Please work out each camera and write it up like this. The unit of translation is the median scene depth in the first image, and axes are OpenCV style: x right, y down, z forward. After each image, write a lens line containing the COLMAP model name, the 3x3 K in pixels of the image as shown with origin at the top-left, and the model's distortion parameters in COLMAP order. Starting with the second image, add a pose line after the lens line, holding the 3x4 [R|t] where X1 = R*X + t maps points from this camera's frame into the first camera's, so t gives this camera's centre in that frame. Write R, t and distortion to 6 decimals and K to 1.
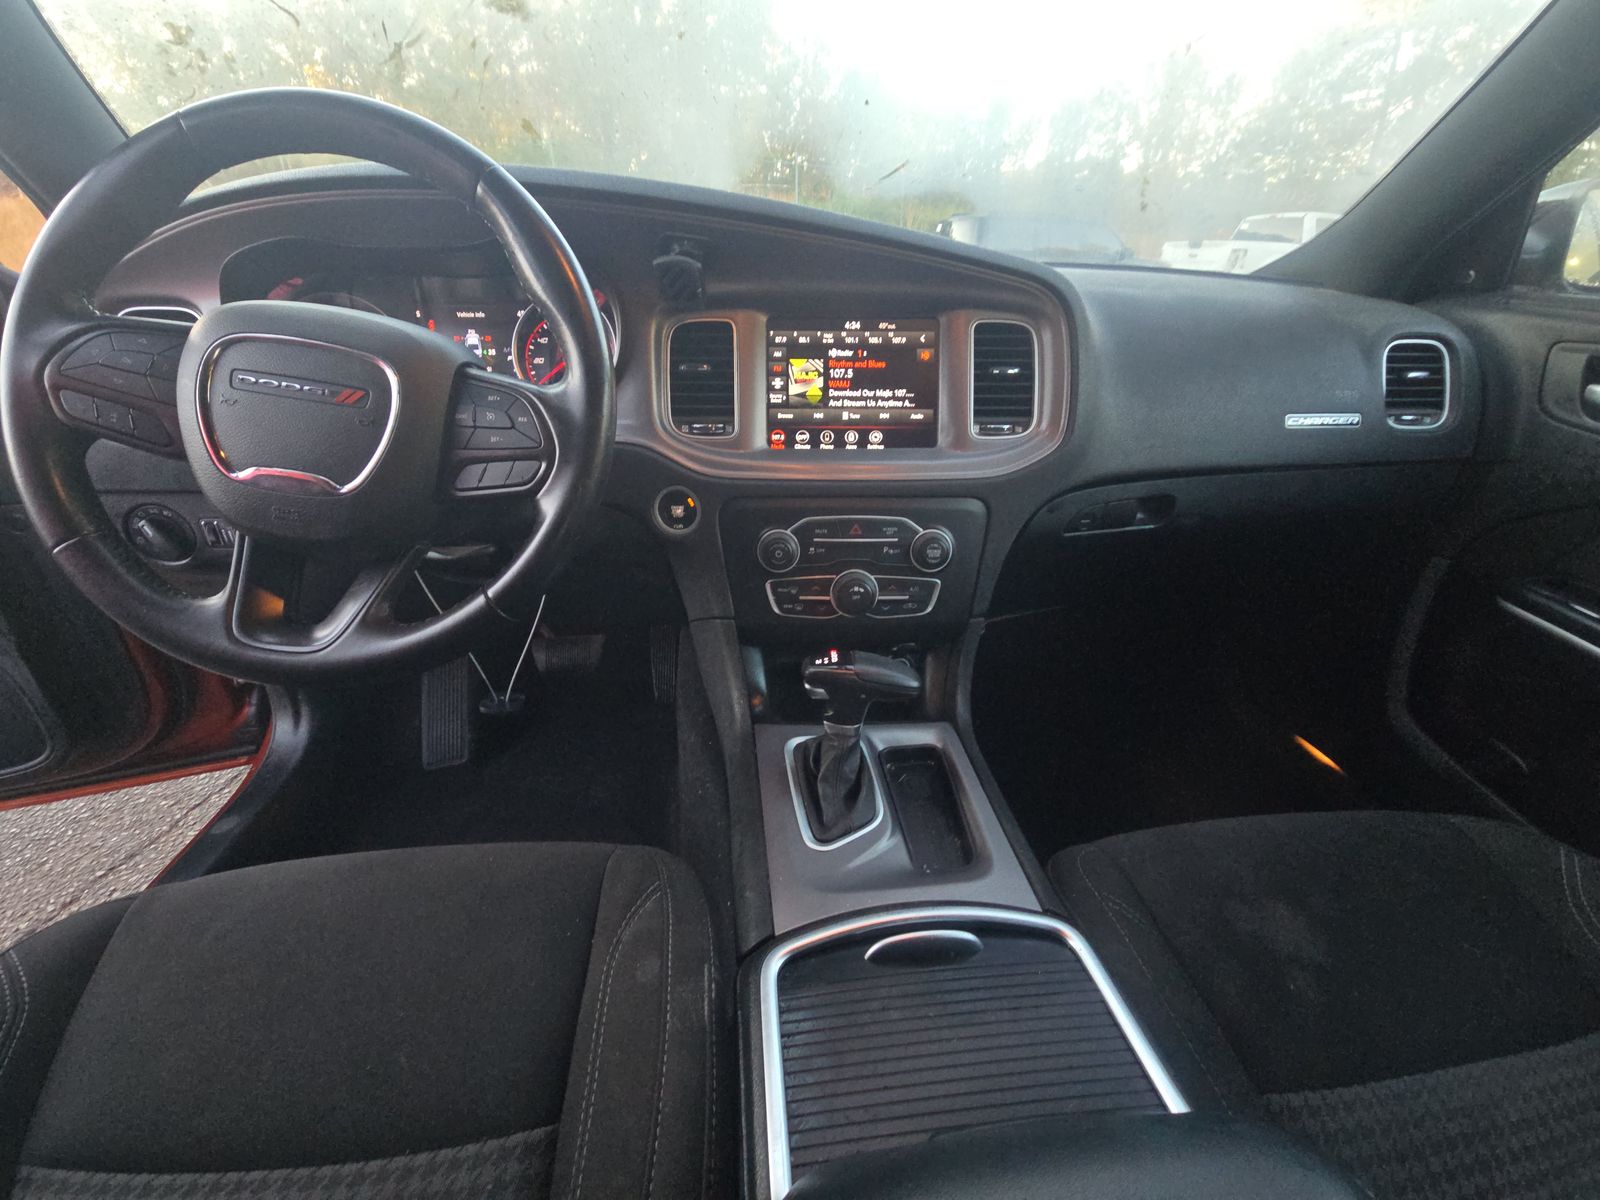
lens RADIAL K [[634.7, 0, 802.1], [0, 634.7, 597.7], [0, 0, 1]] dist [0.009325, -0.000379]
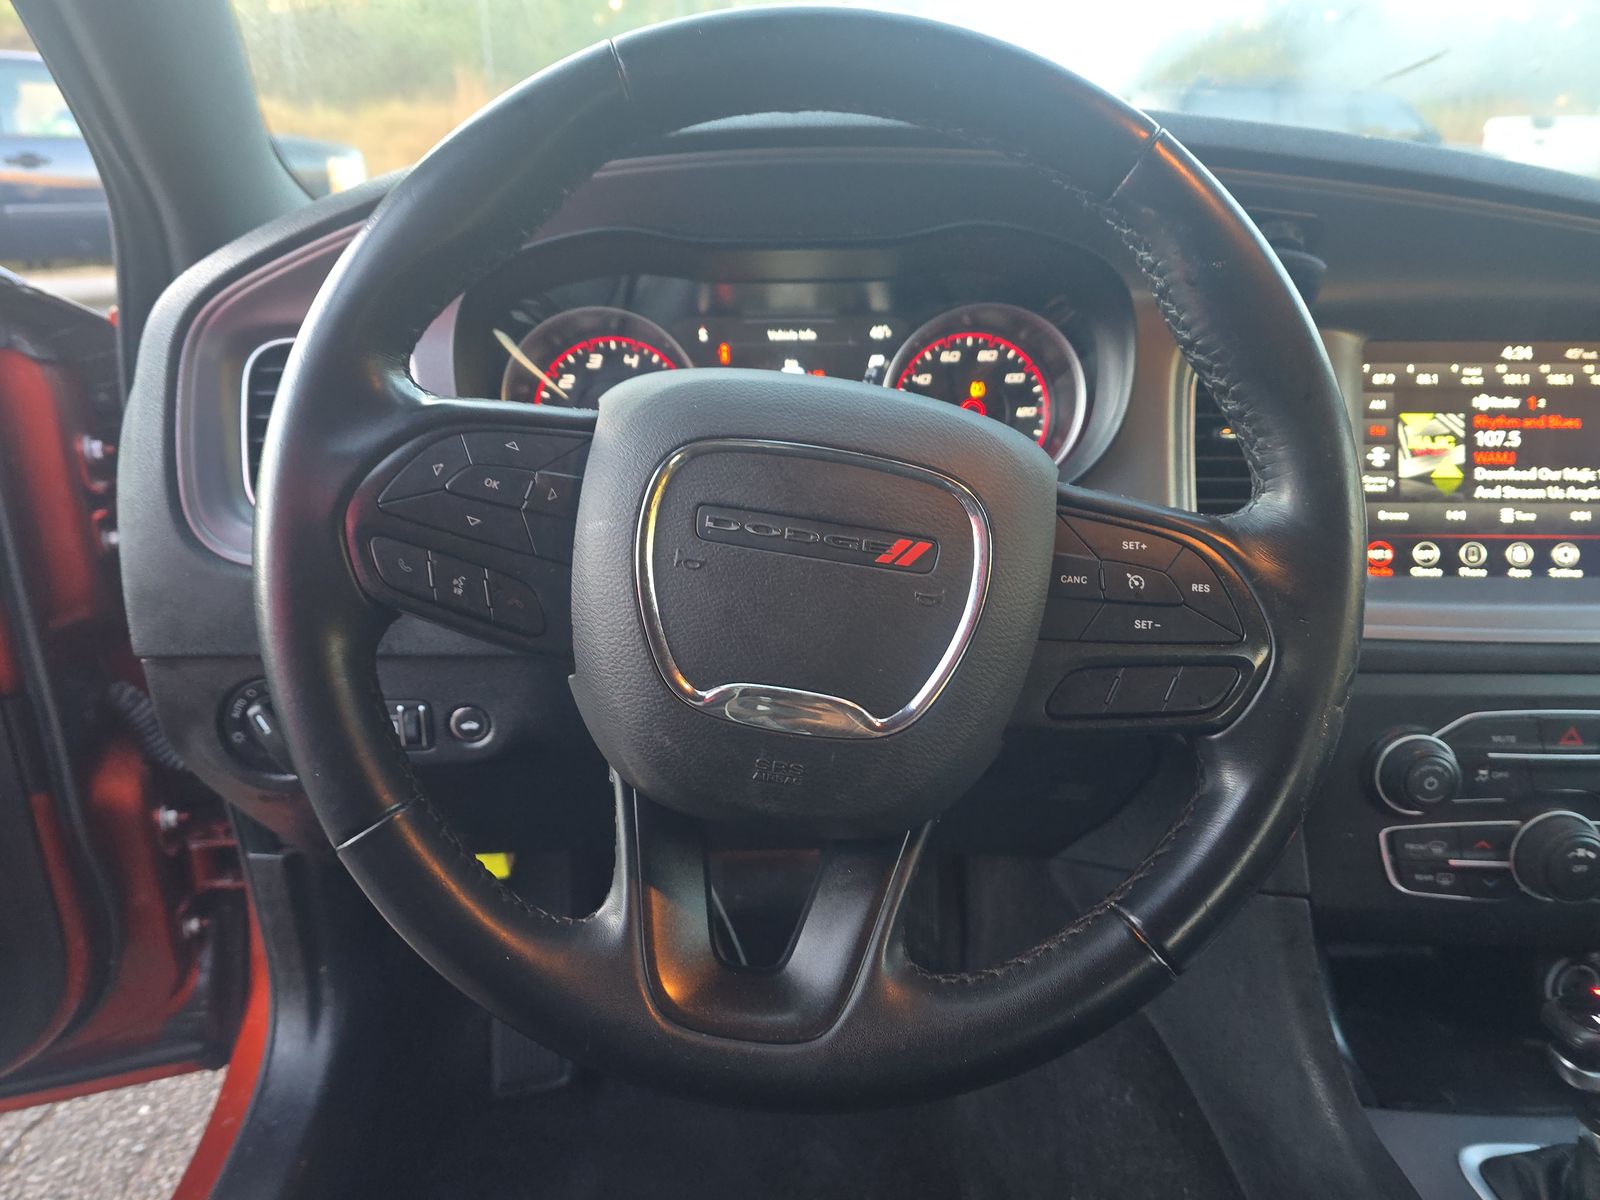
lens RADIAL K [[1080.4, 0, 793.7], [0, 1080.4, 608.5], [0, 0, 1]] dist [0.010564, -0.011560]
pose [[0.998838, 0.005954, -0.047831, -0.492942], [-0.010136, 0.996098, -0.087673, -0.121955], [0.047122, 0.088056, 0.995000, 0.065823]]
